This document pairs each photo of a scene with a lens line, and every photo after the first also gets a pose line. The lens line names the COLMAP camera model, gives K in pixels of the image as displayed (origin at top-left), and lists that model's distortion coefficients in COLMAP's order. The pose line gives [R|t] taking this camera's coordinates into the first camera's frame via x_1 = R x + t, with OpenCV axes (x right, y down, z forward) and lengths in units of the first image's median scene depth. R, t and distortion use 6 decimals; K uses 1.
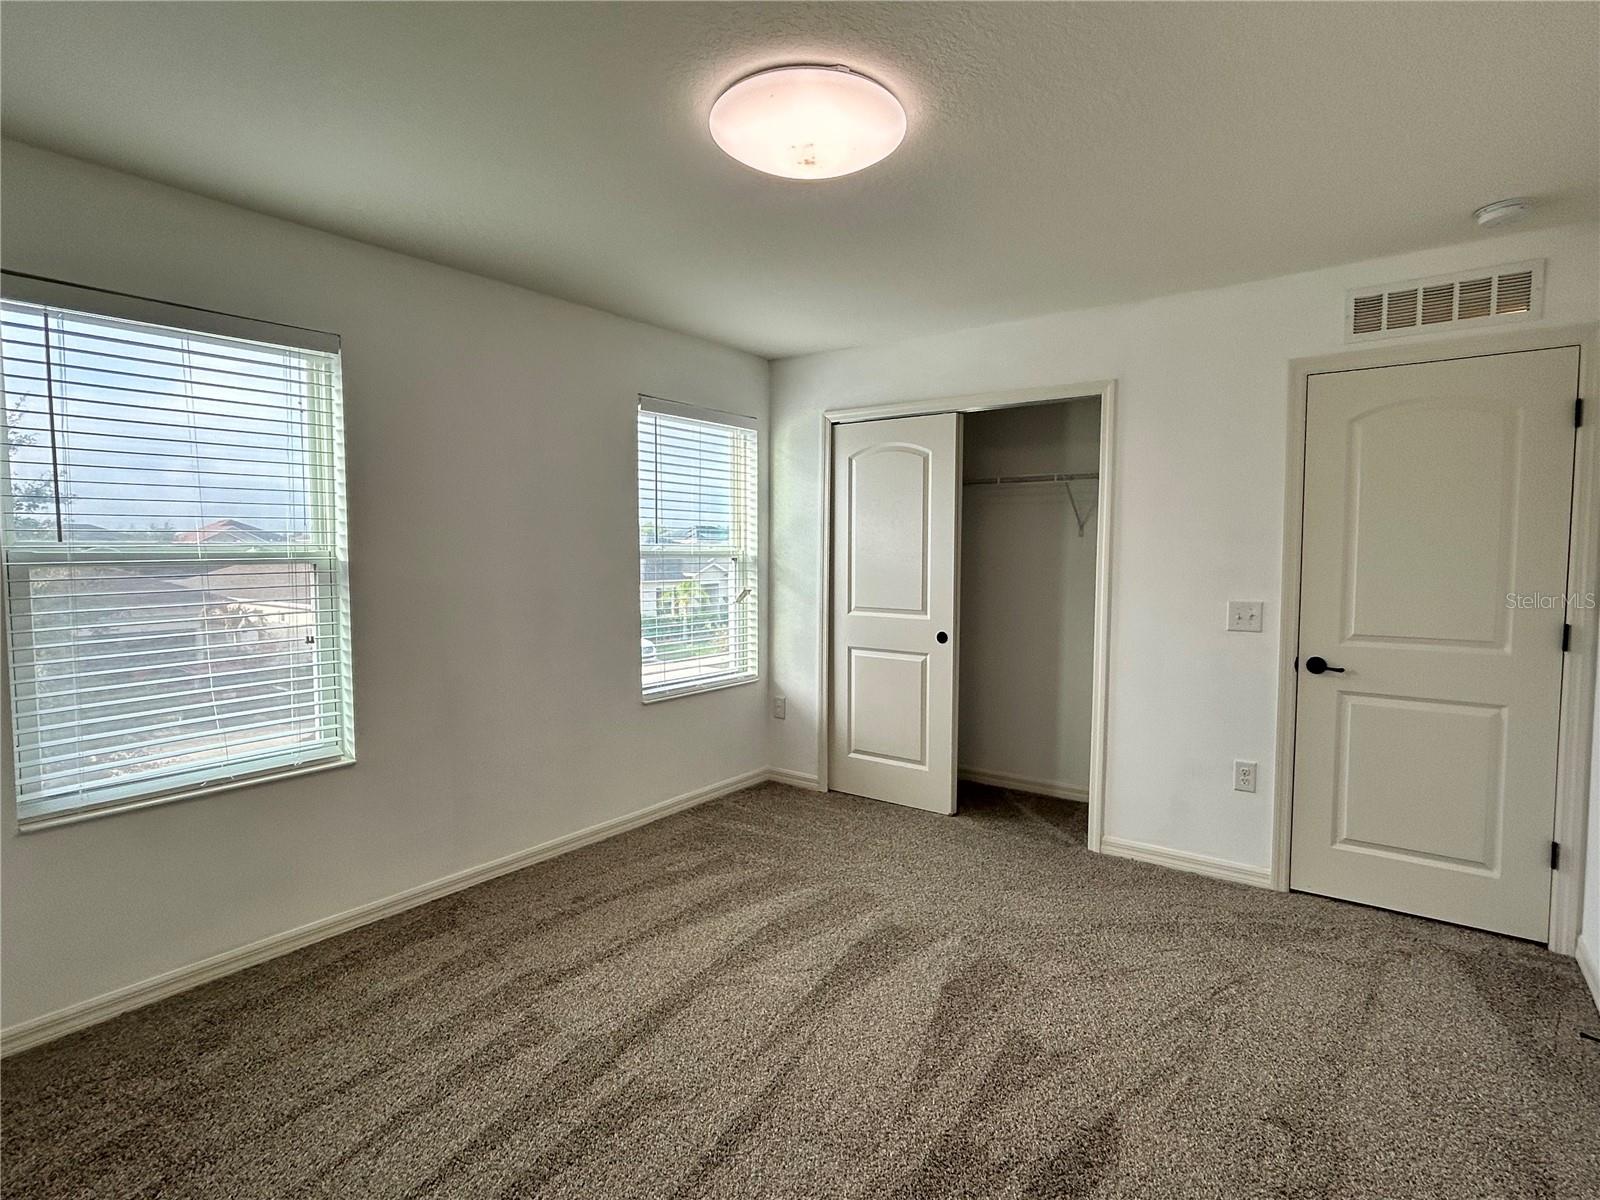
lens RADIAL K [[824.4, 0, 806.9], [0, 824.4, 602.5], [0, 0, 1]] dist [-0.004973, 0.001051]
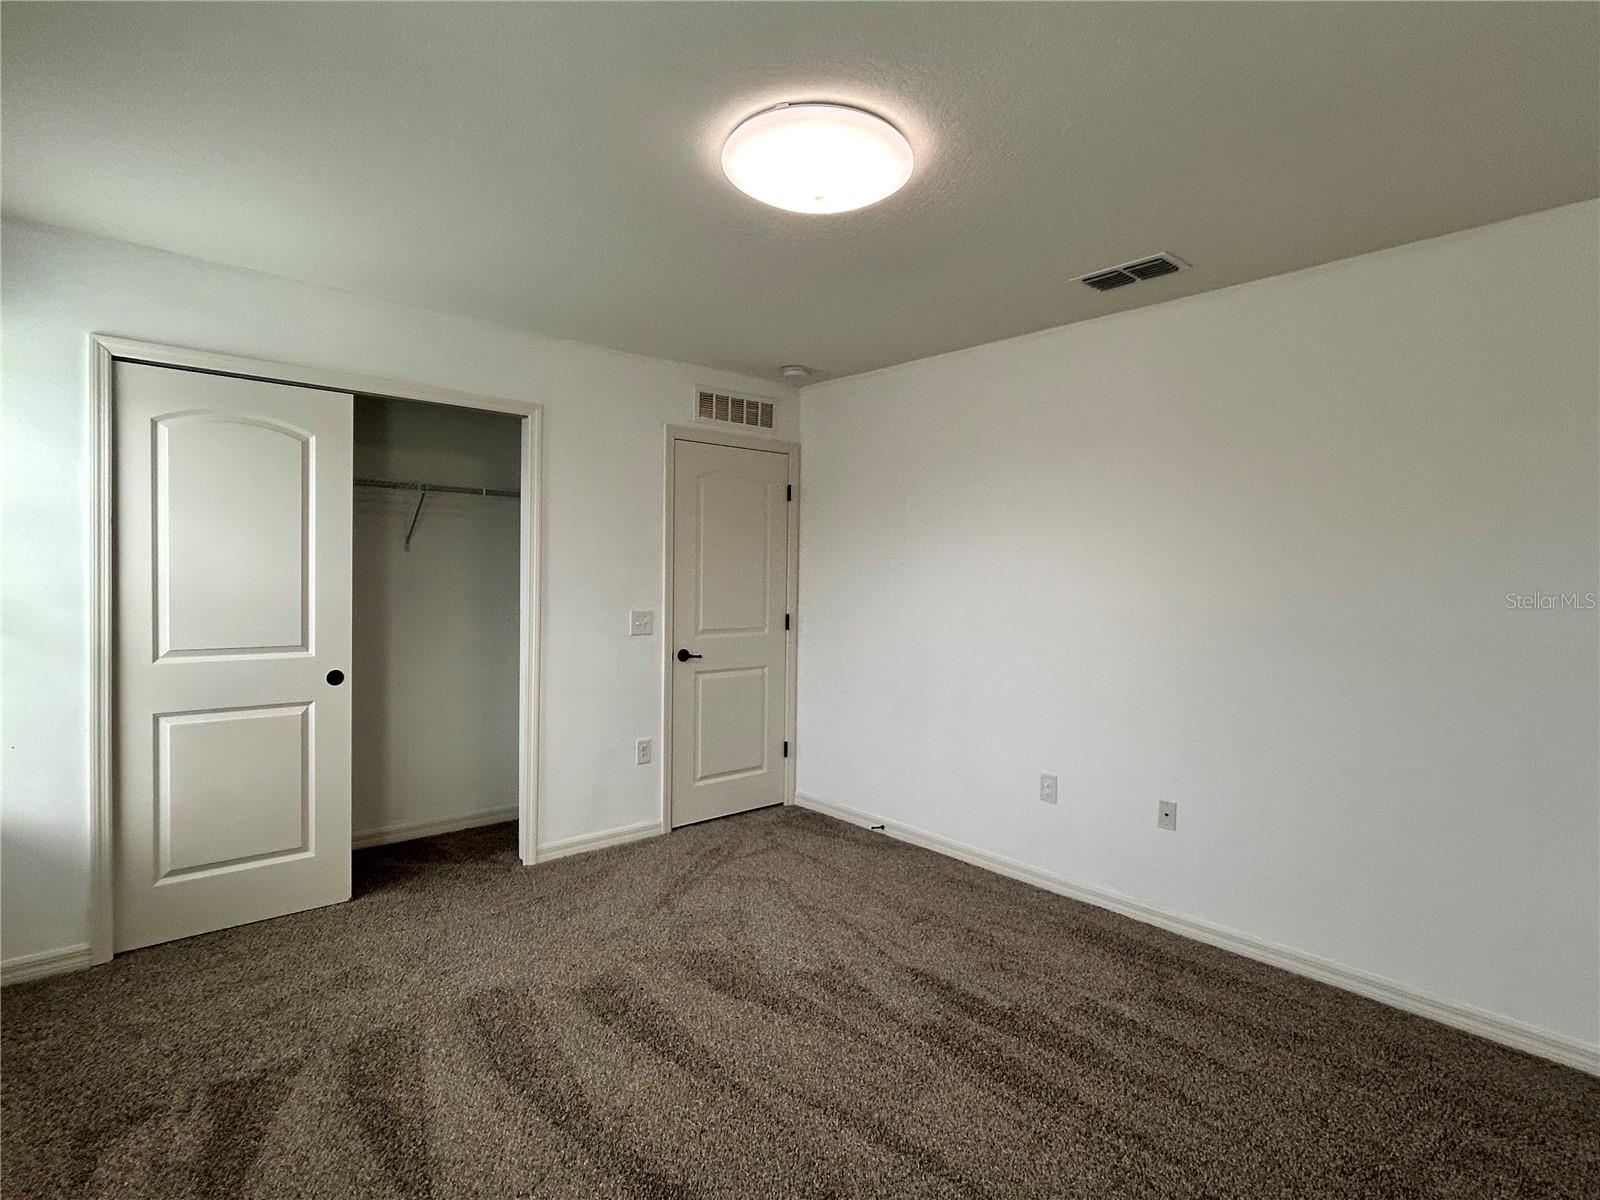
lens RADIAL K [[824.4, 0, 793.6], [0, 824.4, 604.7], [0, 0, 1]] dist [-0.004973, 0.001051]
pose [[0.206120, -0.036988, 0.977827, -0.613283], [0.049544, 0.998398, 0.027323, -0.031570], [-0.977272, 0.042813, 0.207622, 0.500686]]
